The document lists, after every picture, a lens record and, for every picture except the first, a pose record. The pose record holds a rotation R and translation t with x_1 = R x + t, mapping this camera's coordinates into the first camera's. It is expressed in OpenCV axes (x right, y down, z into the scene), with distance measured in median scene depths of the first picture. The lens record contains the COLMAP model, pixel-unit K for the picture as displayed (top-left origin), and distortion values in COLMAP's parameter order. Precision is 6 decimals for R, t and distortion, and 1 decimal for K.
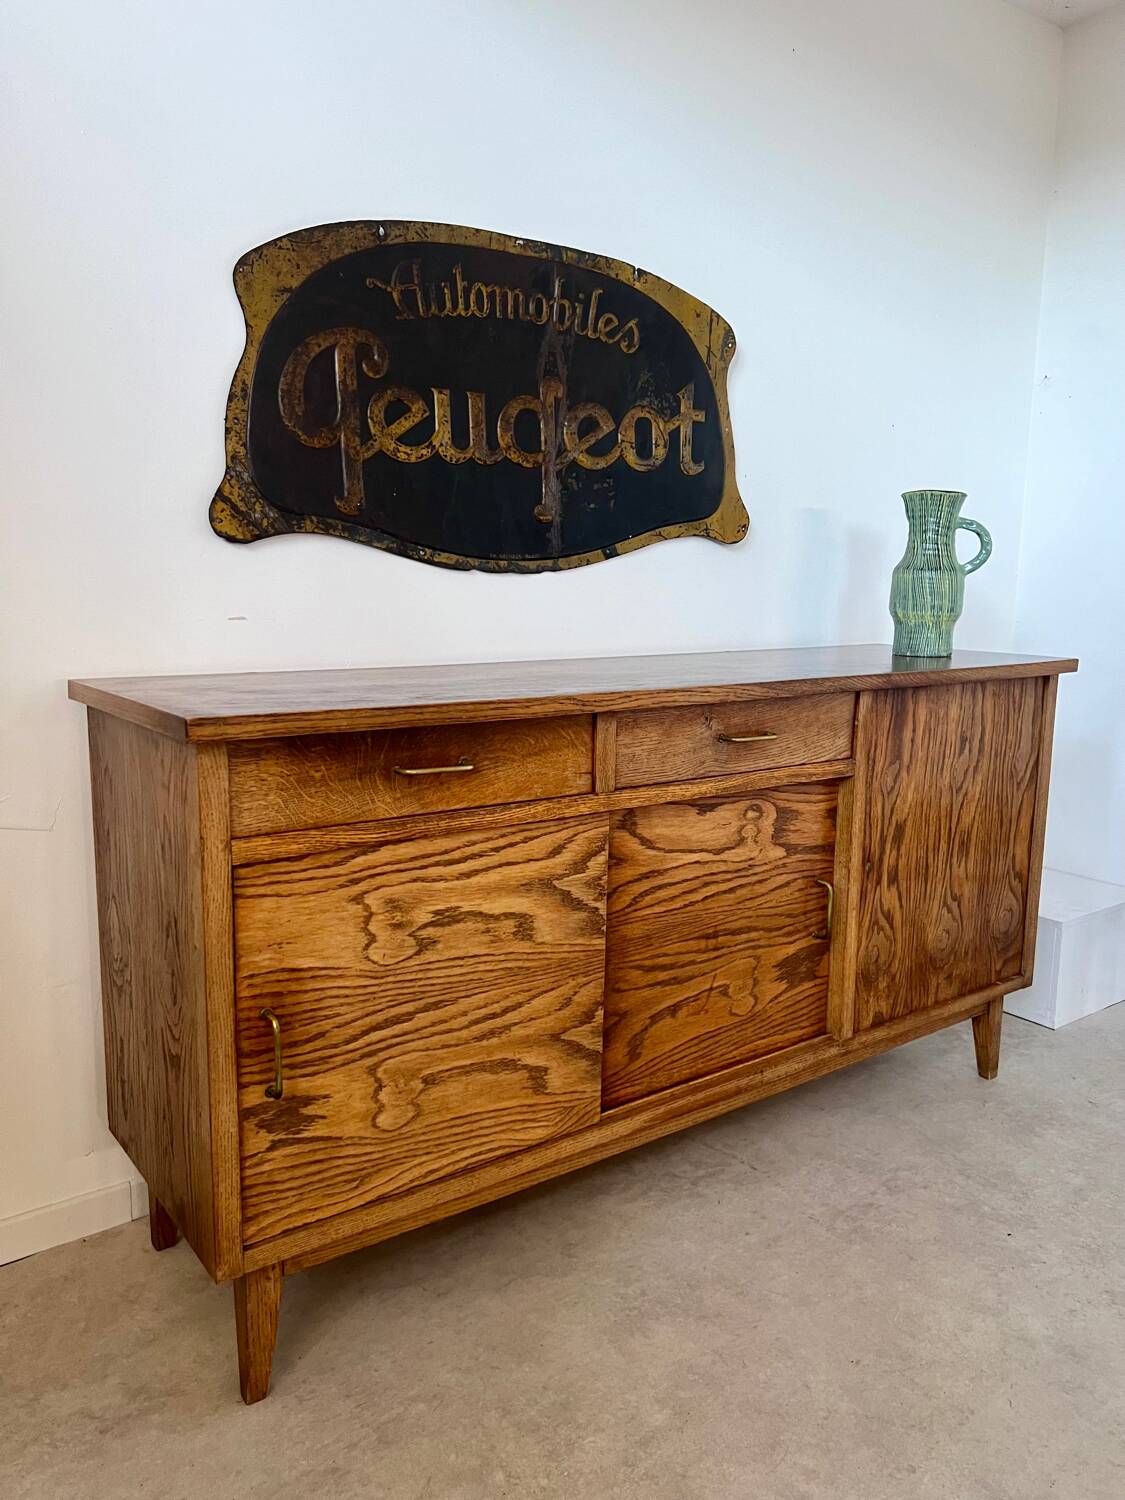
lens RADIAL K [[1122.1, 0, 566.9], [0, 1122.1, 749.0], [0, 0, 1]] dist [0.156047, -0.411066]
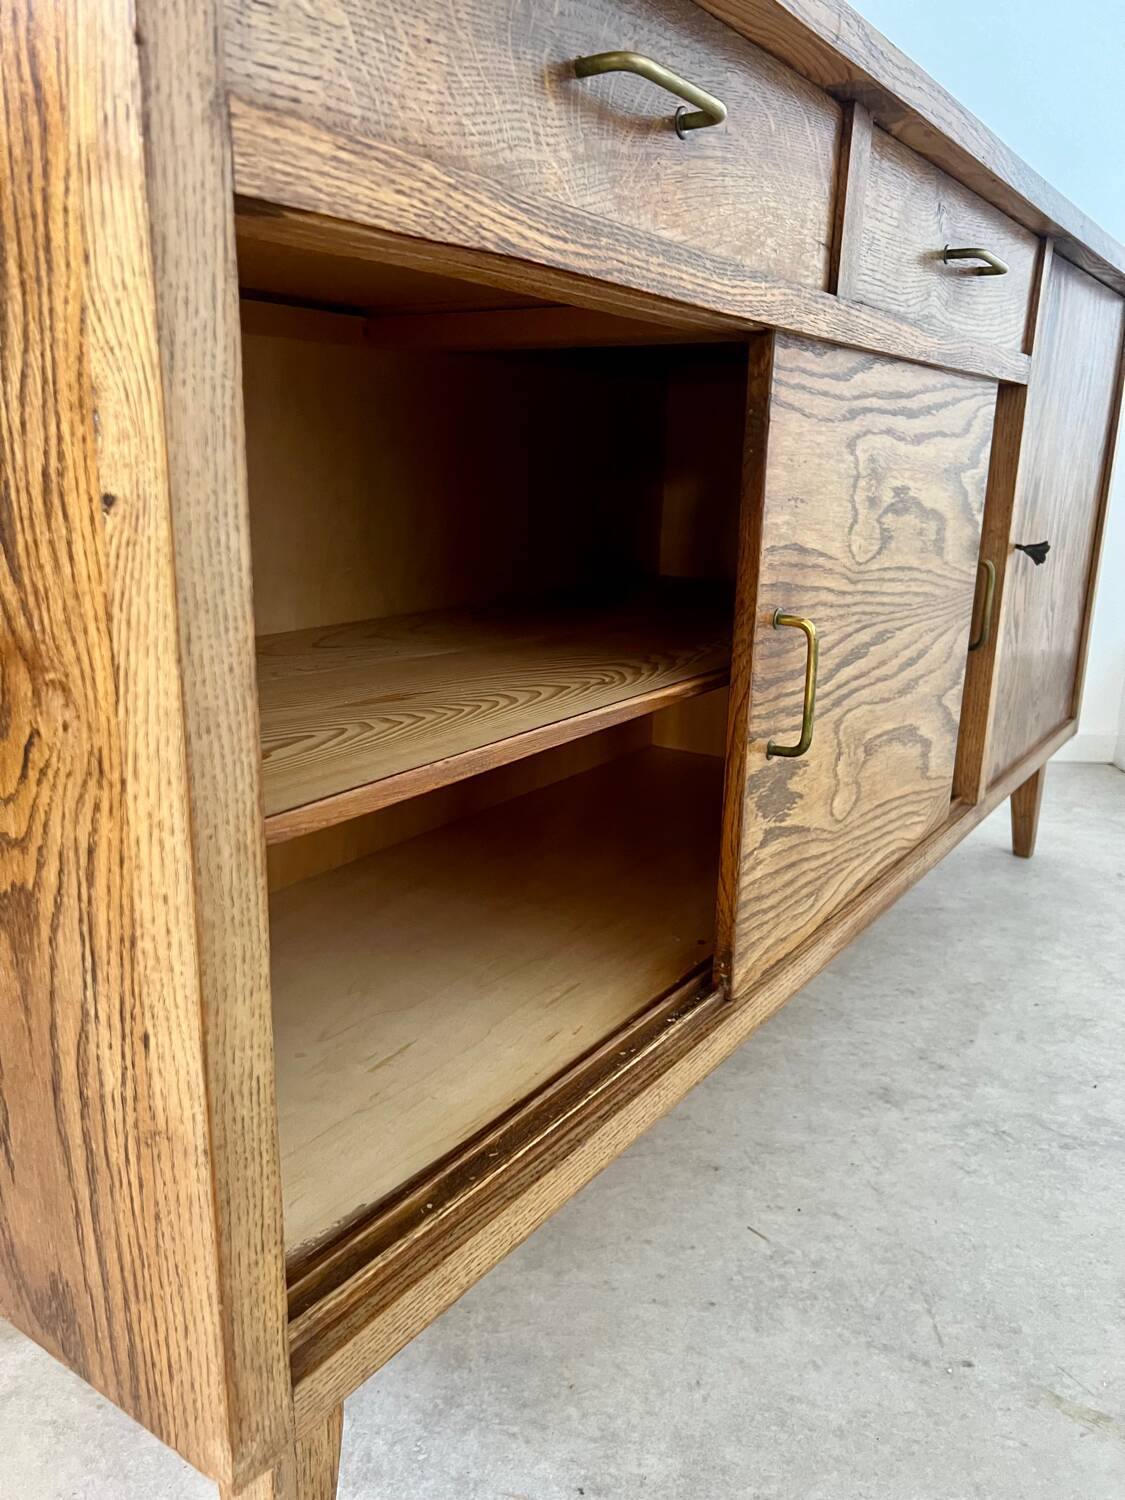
lens RADIAL K [[1129.4, 0, 543.9], [0, 1129.4, 750.2], [0, 0, 1]] dist [0.036171, -0.052036]
pose [[0.950537, -0.076847, 0.300955, -0.249710], [0.045469, 0.992900, 0.109919, 0.169052], [-0.307265, -0.090798, 0.947282, 0.540278]]
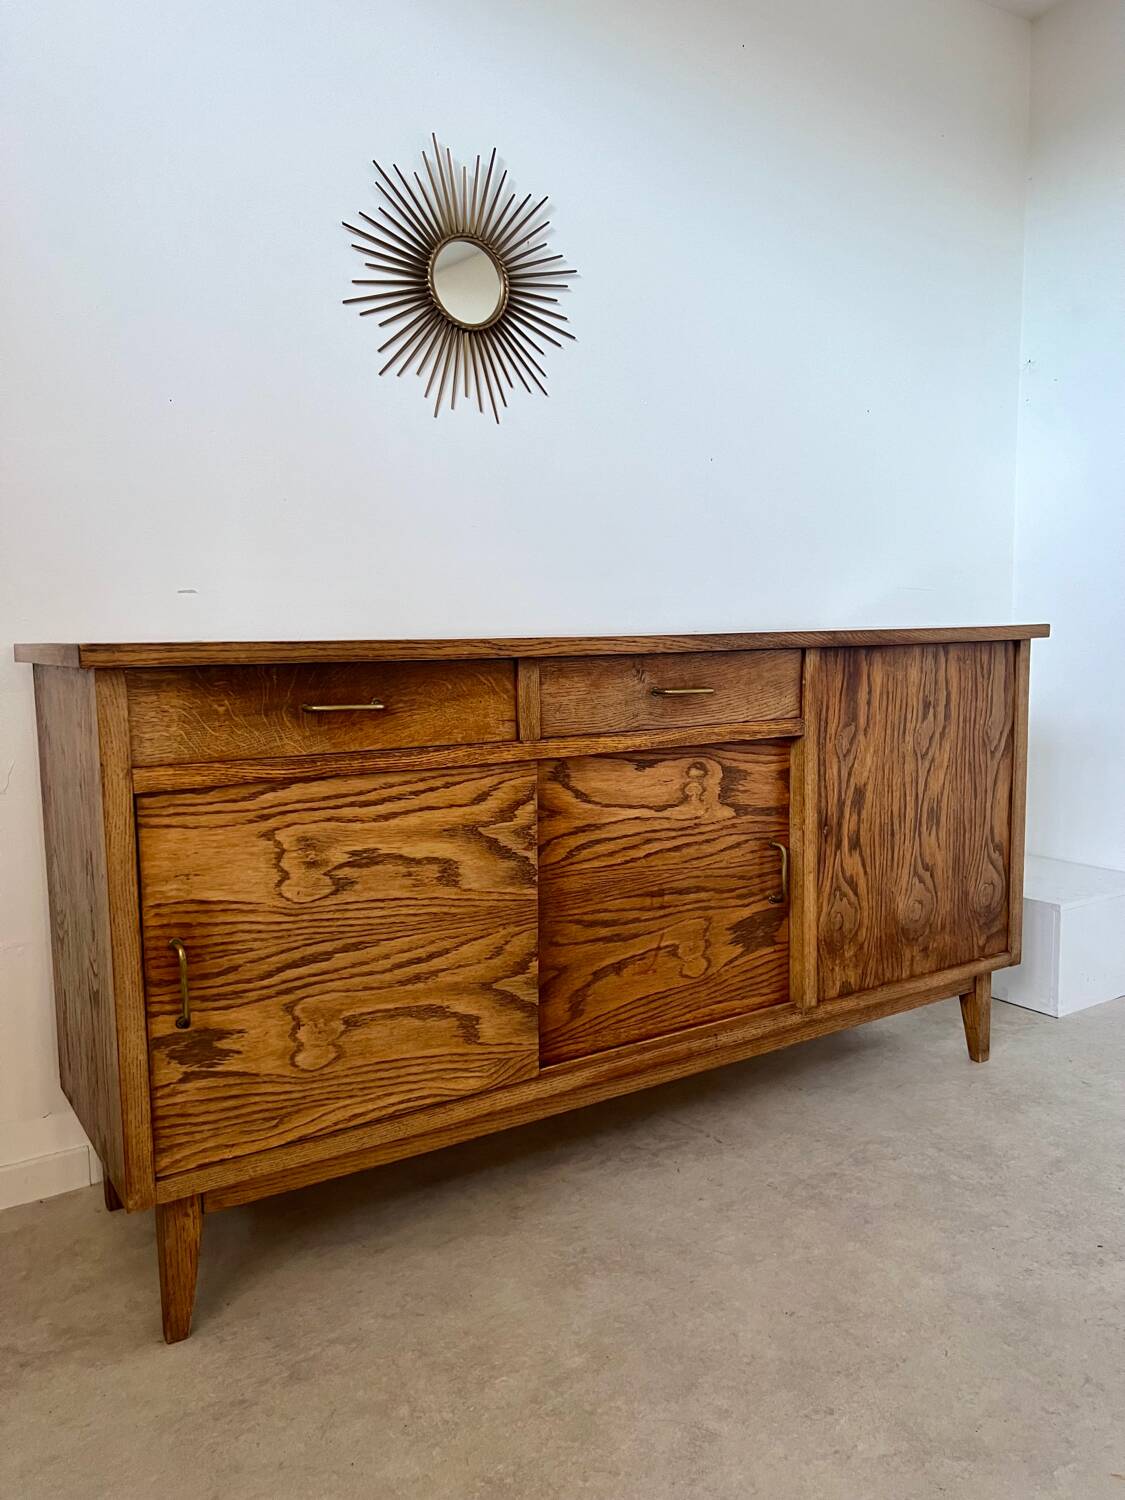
lens RADIAL K [[1122.1, 0, 566.9], [0, 1122.1, 749.0], [0, 0, 1]] dist [0.156047, -0.411066]
pose [[0.997620, -0.024192, -0.064561, 0.128973], [0.020857, 0.998438, -0.051835, 0.097105], [0.065714, 0.050365, 0.996567, -0.003309]]
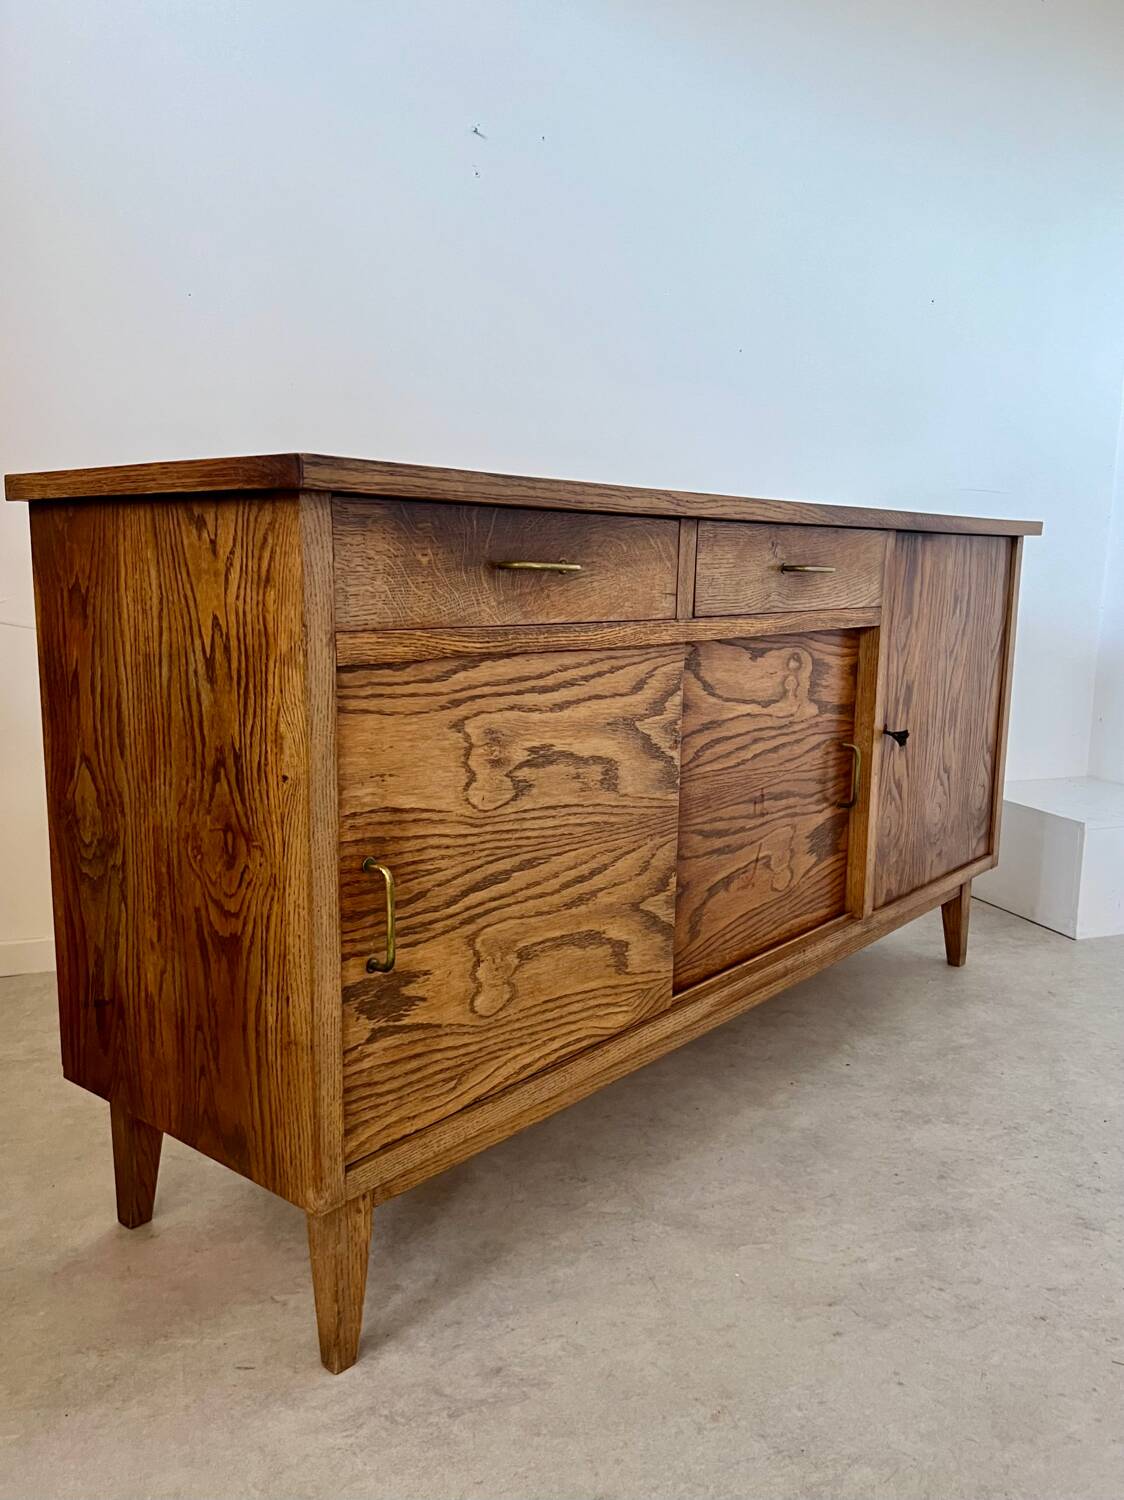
lens RADIAL K [[1176.3, 0, 567.1], [0, 1176.3, 758.3], [0, 0, 1]] dist [0.201039, -0.610687]
pose [[0.971658, -0.041518, 0.232716, -0.261537], [0.038987, 0.999120, 0.015468, 0.124584], [-0.233154, -0.005957, 0.972422, 0.139089]]
